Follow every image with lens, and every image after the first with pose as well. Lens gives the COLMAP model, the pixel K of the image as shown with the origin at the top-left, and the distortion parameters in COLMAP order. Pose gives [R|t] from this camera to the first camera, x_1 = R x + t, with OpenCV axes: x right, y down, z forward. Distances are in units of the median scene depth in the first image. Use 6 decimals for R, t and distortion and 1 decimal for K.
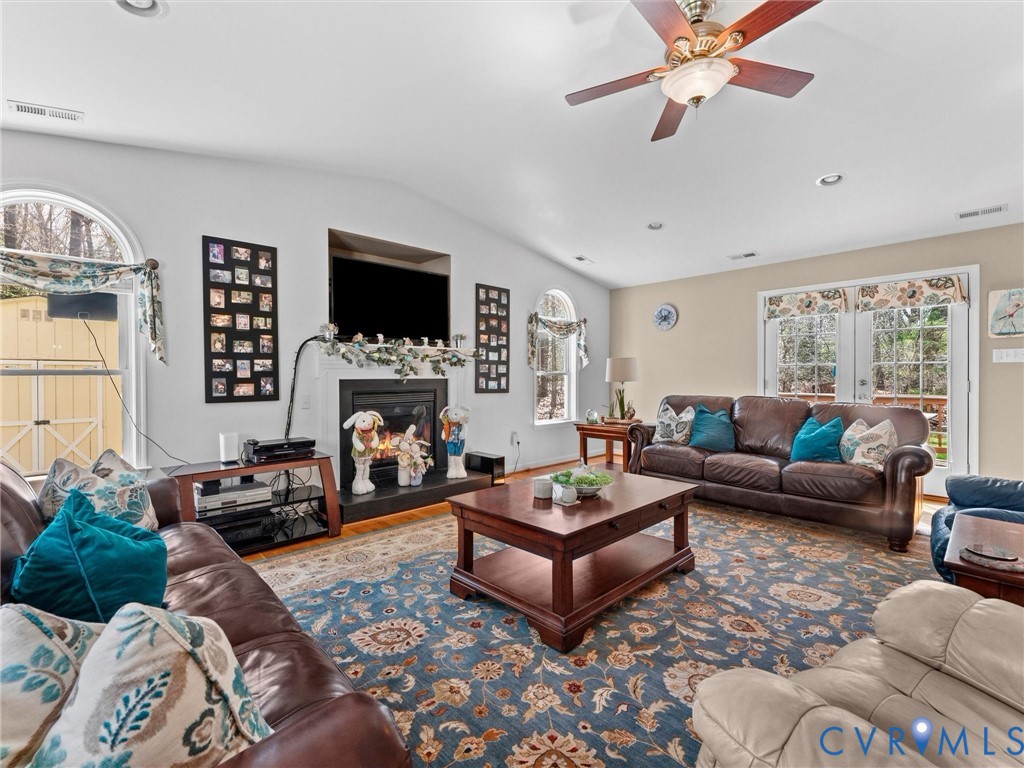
lens RADIAL K [[463.6, 0, 512.0], [0, 463.6, 384.0], [0, 0, 1]] dist [0.002685, 0.000338]
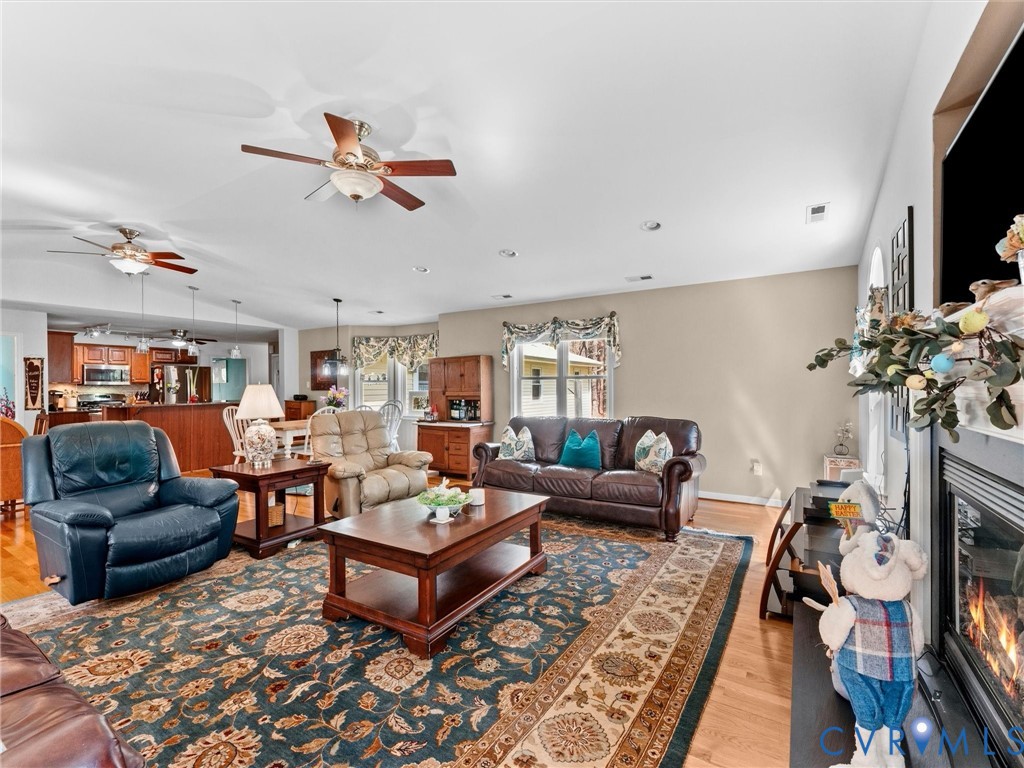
lens RADIAL K [[463.6, 0, 512.0], [0, 463.6, 384.0], [0, 0, 1]] dist [0.002685, 0.000338]
pose [[-0.969357, 0.008487, -0.245509, 0.192650], [0.005381, 0.999897, 0.013321, -0.062548], [0.245597, 0.011592, -0.969303, 1.542501]]
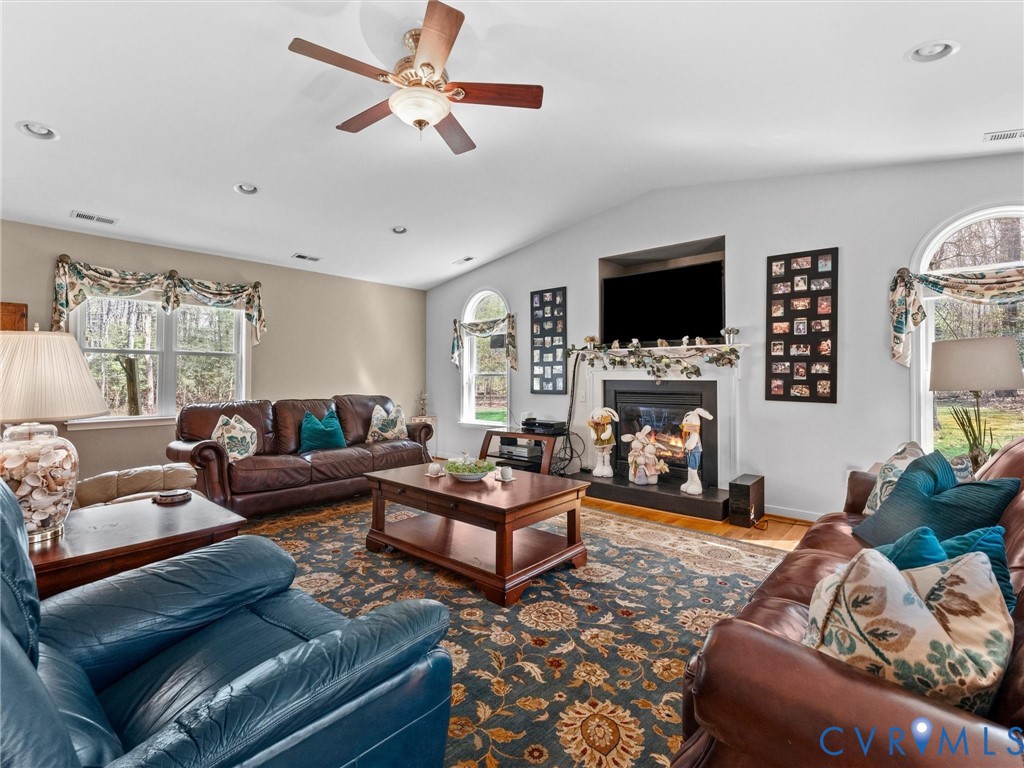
lens RADIAL K [[484.0, 0, 498.7], [0, 484.0, 385.0], [0, 0, 1]] dist [0.001990, 0.000333]
pose [[0.074604, 0.020484, -0.997003, 0.977985], [-0.018237, 0.999650, 0.019174, -0.018287], [0.997046, 0.016752, 0.074952, 0.708100]]
